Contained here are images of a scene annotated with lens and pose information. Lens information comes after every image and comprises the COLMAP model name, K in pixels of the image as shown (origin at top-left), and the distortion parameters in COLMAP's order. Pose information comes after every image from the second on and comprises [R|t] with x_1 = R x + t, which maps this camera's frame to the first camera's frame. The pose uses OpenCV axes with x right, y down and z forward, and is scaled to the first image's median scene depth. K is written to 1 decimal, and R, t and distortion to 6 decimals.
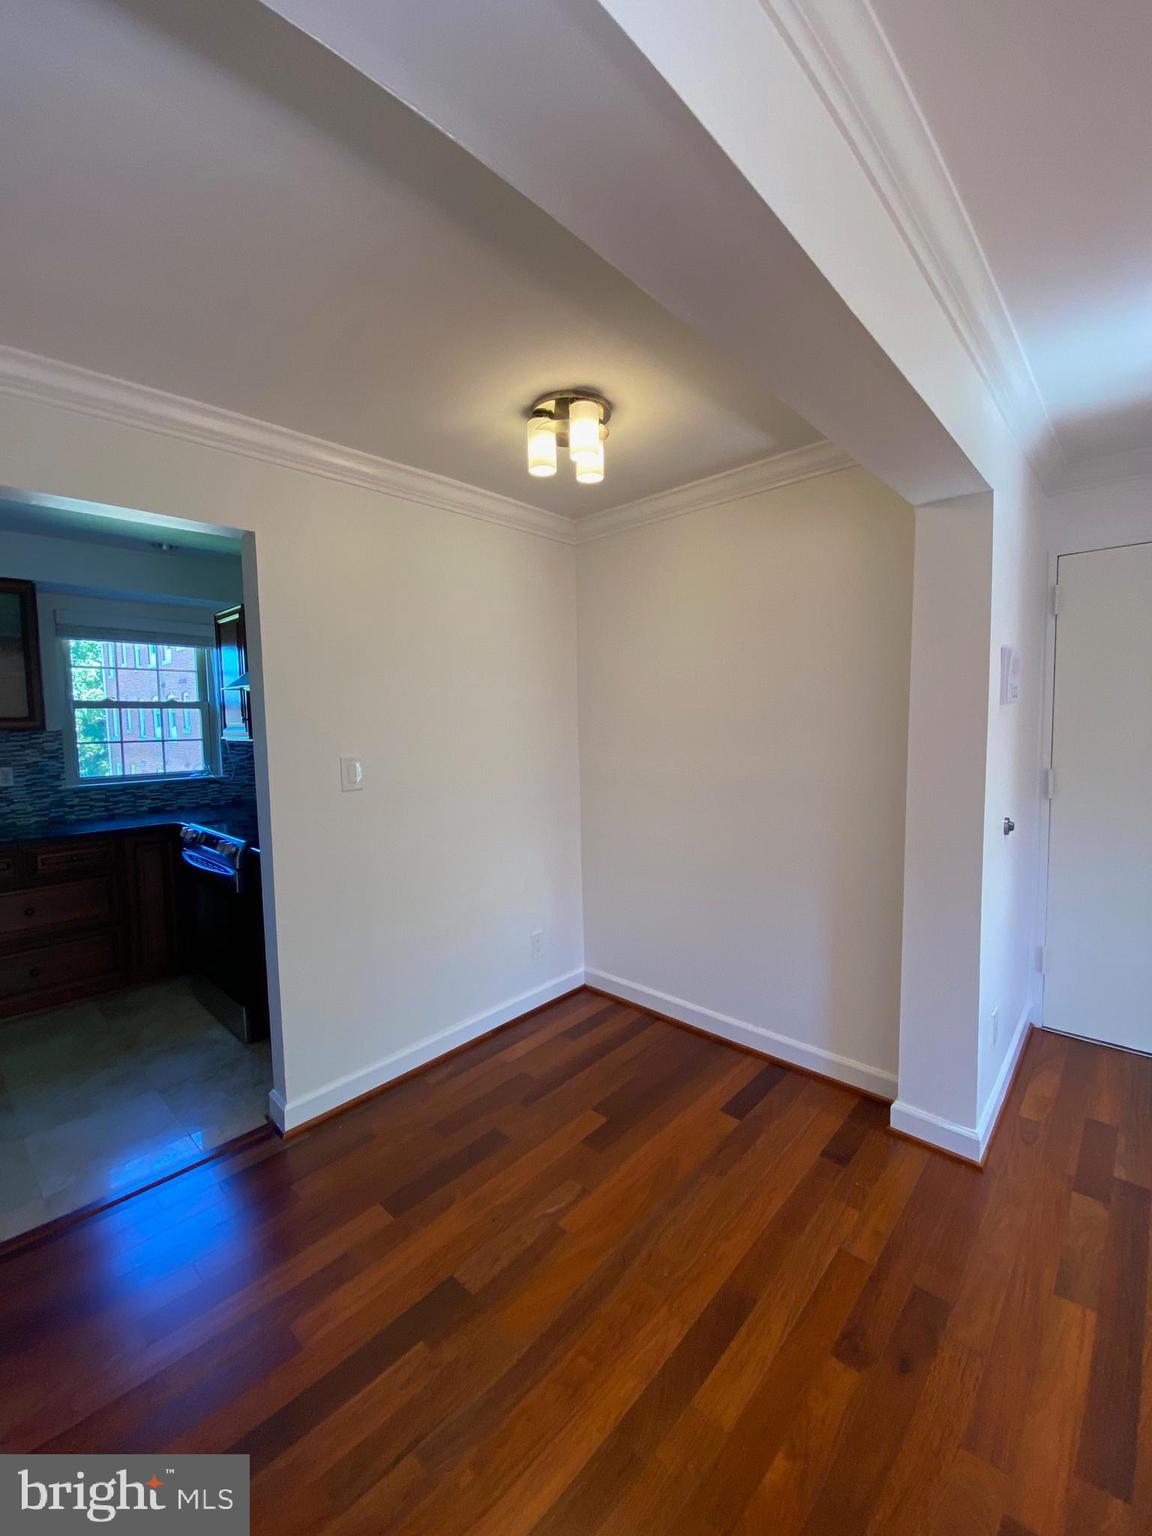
lens RADIAL K [[616.2, 0, 555.2], [0, 616.2, 764.5], [0, 0, 1]] dist [0.027592, -0.024729]
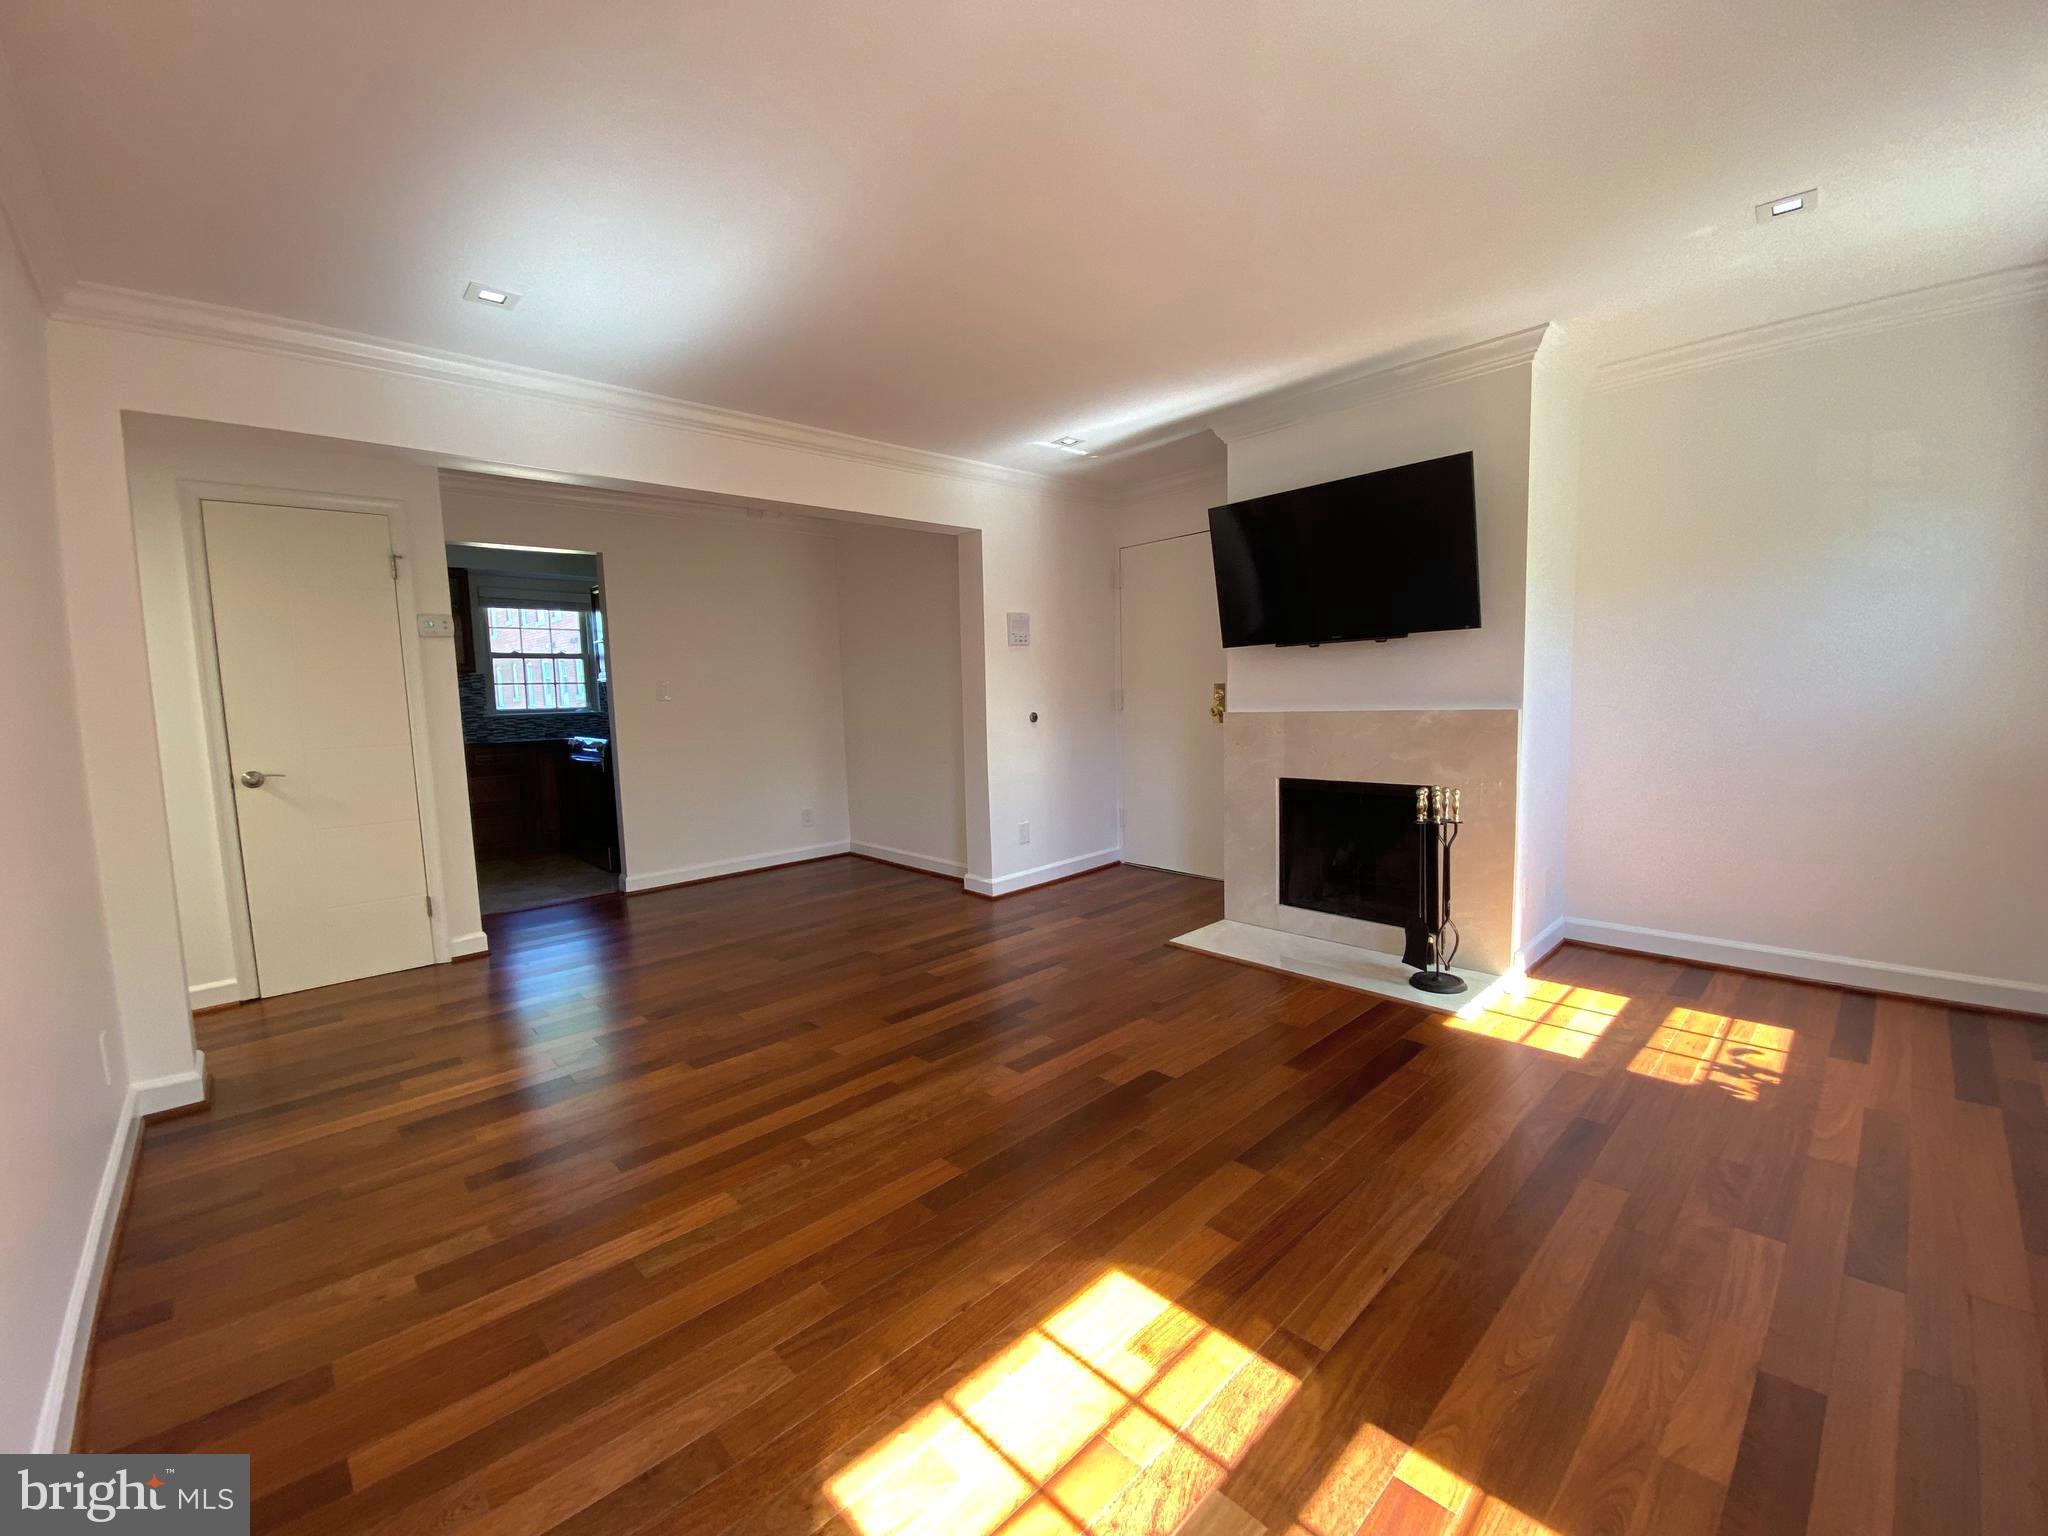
lens RADIAL K [[832.5, 0, 1020.4], [0, 832.5, 780.1], [0, 0, 1]] dist [0.045742, -0.034311]
pose [[0.997976, -0.001475, -0.063568, 0.525060], [0.003592, 0.999442, 0.033201, 0.124763], [0.063484, -0.033362, 0.997425, -0.817655]]
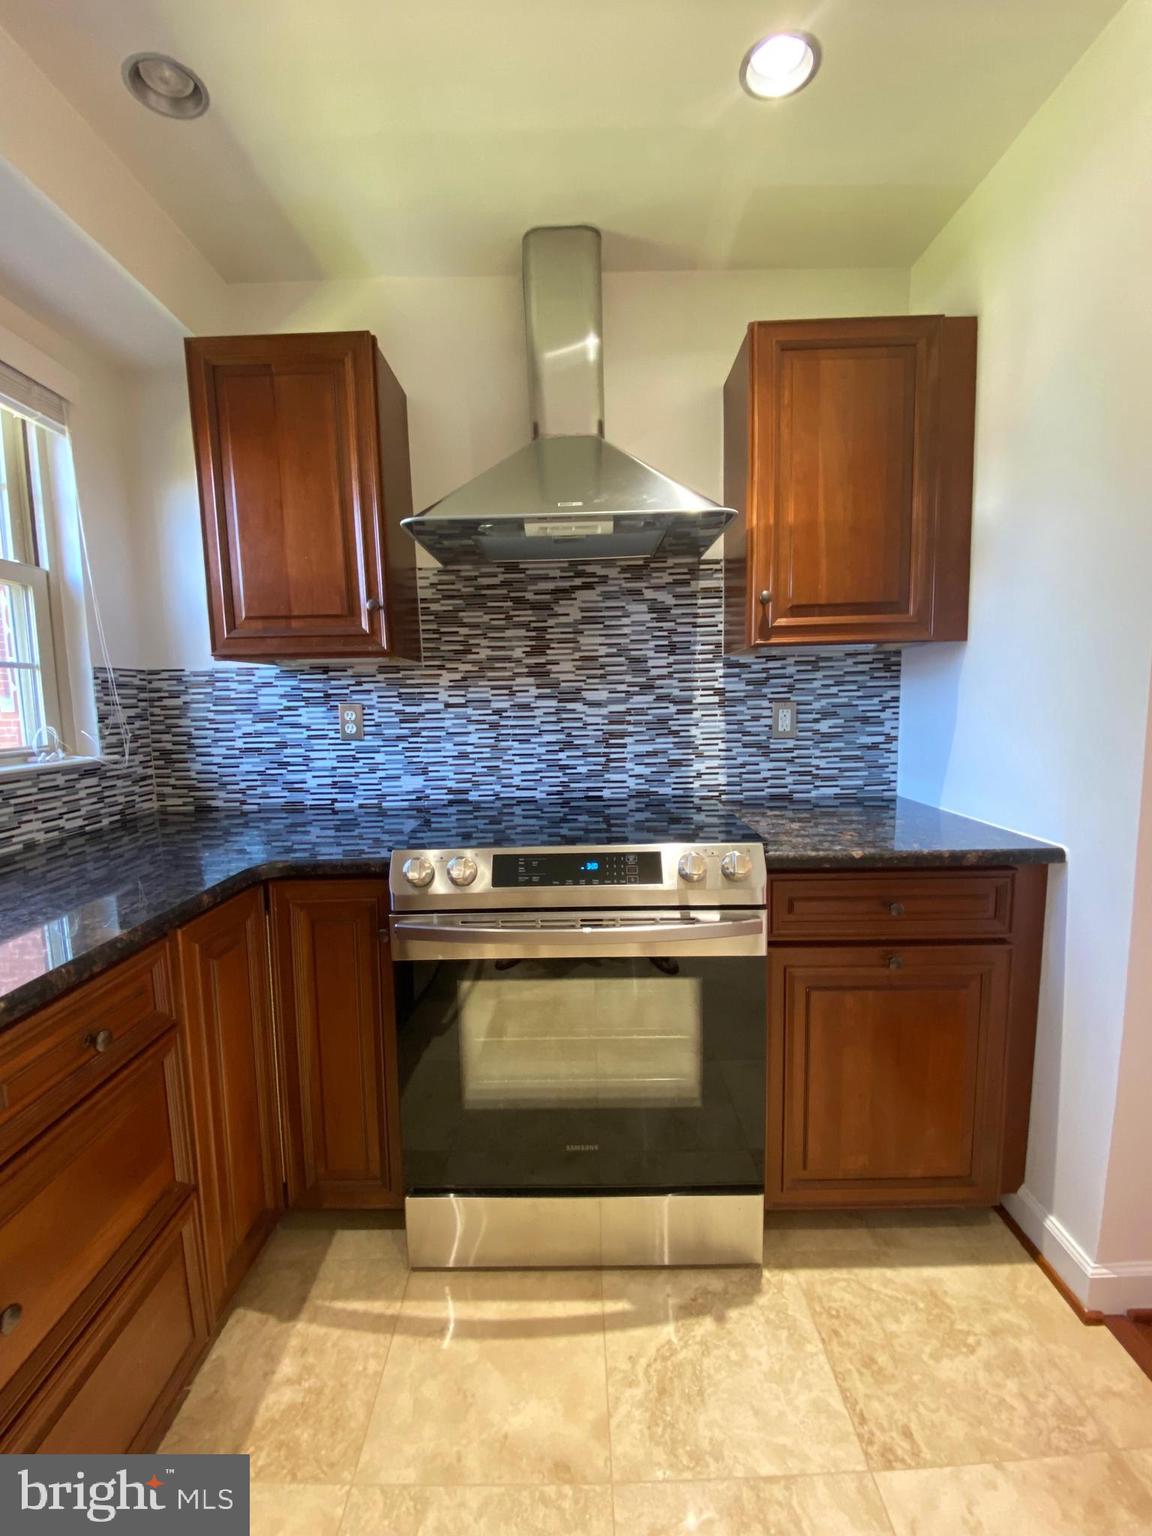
lens RADIAL K [[624.4, 0, 582.4], [0, 624.4, 763.5], [0, 0, 1]] dist [0.045742, -0.034311]
pose [[0.737481, -0.072088, 0.671509, -0.678265], [0.054730, 0.997396, 0.046965, 0.023953], [-0.673146, 0.002116, 0.739506, 0.566429]]
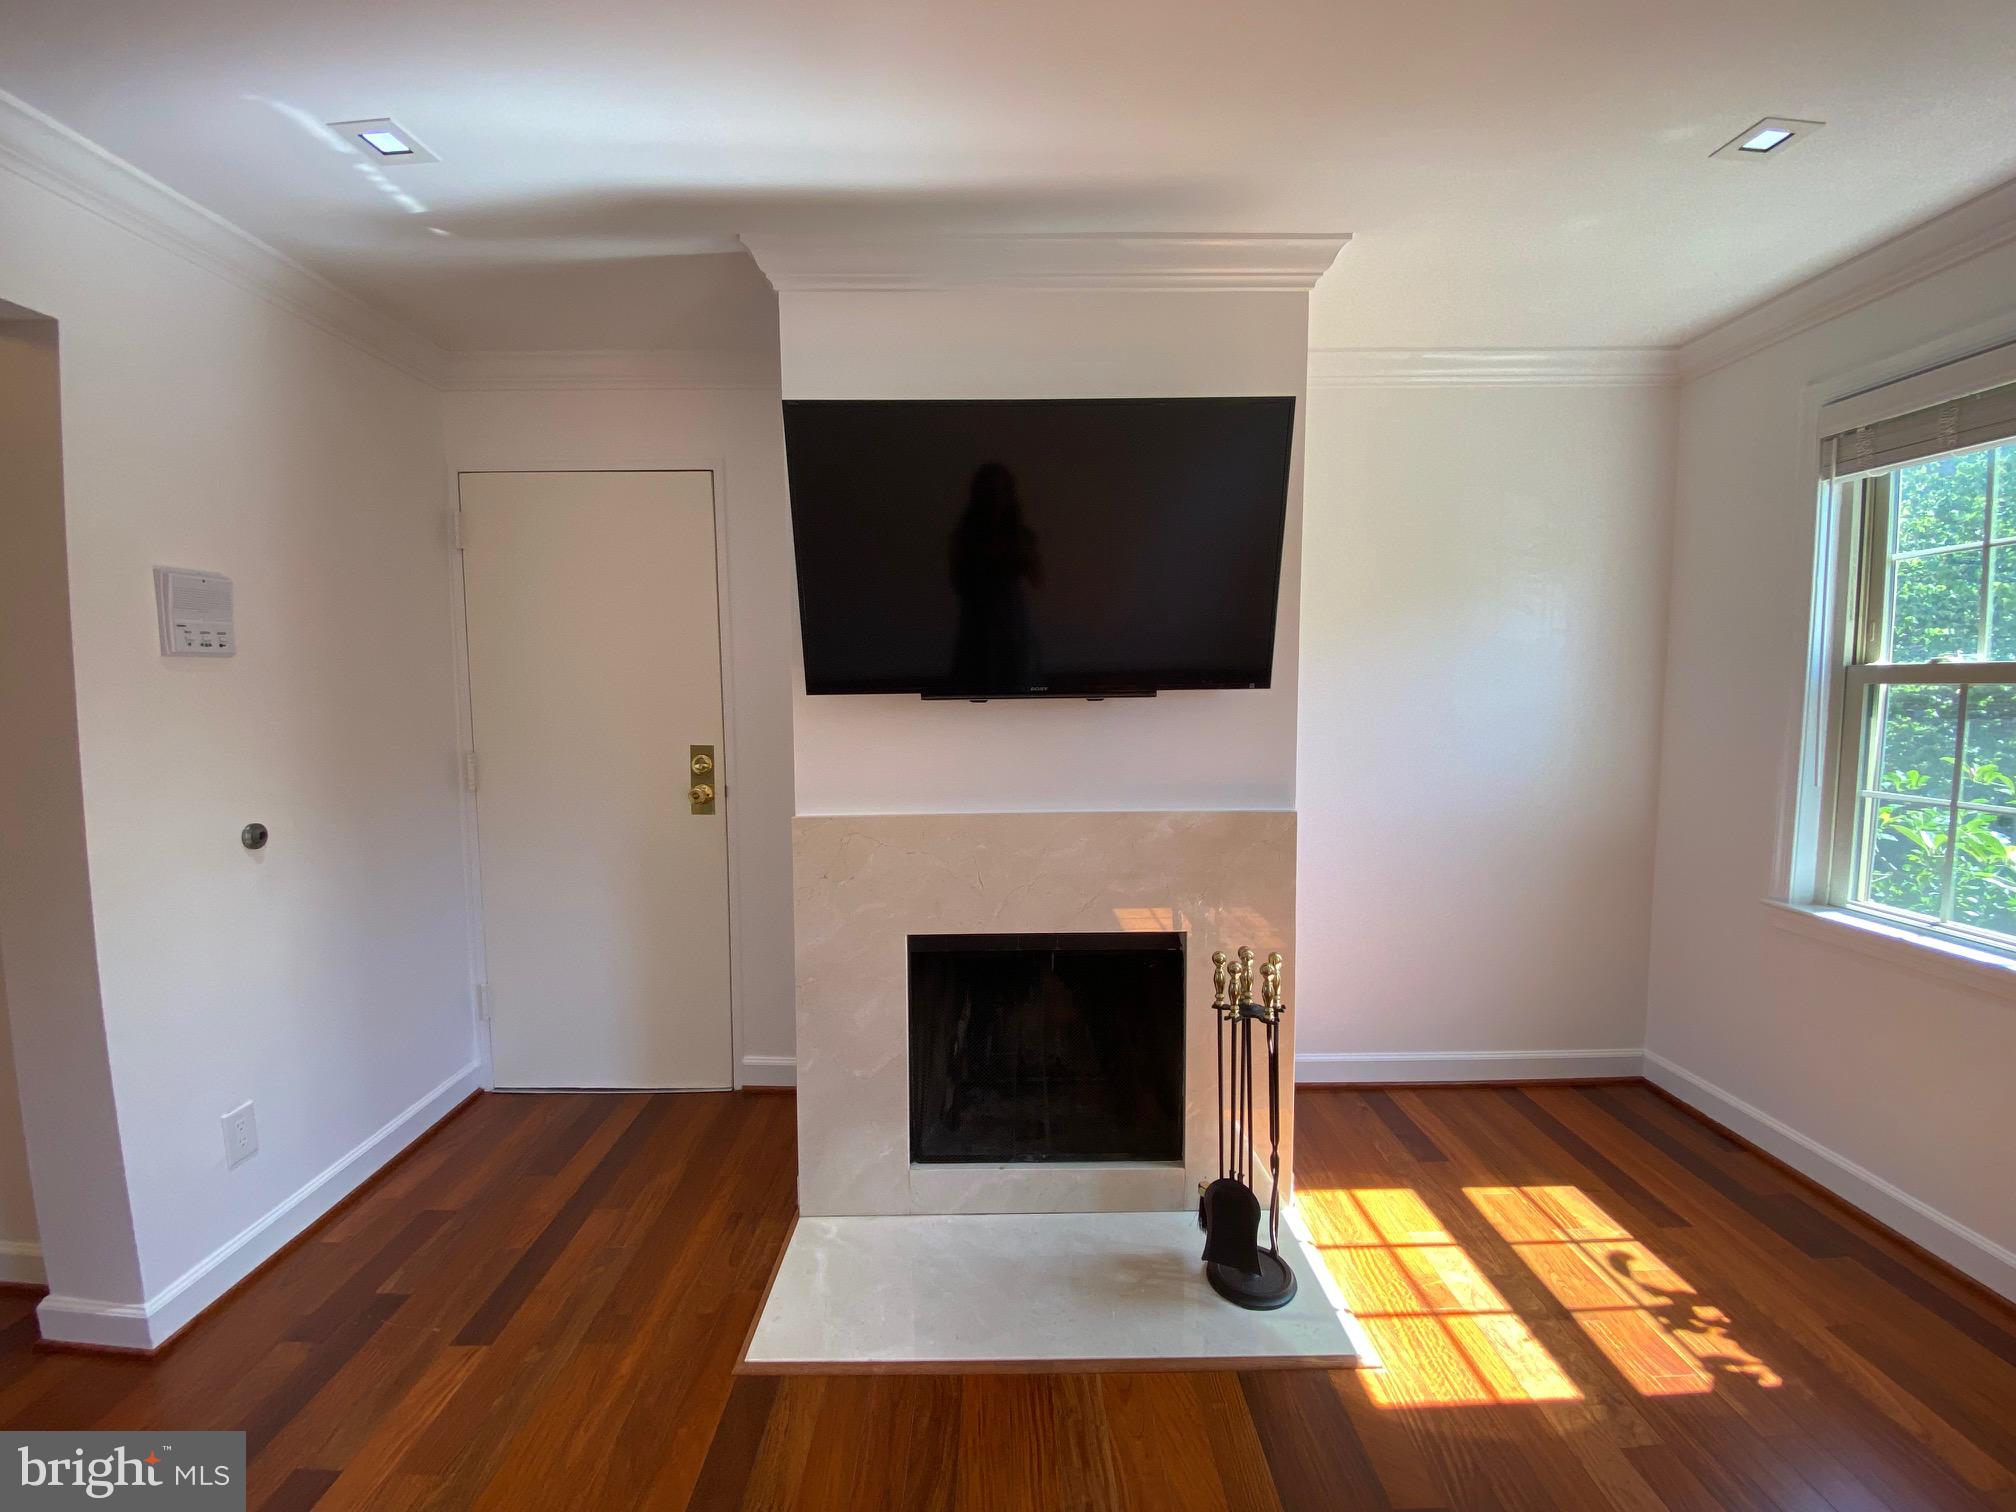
lens RADIAL K [[808.8, 0, 1011.6], [0, 808.8, 758.4], [0, 0, 1]] dist [0.027592, -0.024729]
pose [[0.725268, -0.035407, 0.687556, 0.451488], [0.042785, 0.999064, 0.006318, 0.029526], [-0.687136, 0.024835, 0.726104, -0.143080]]
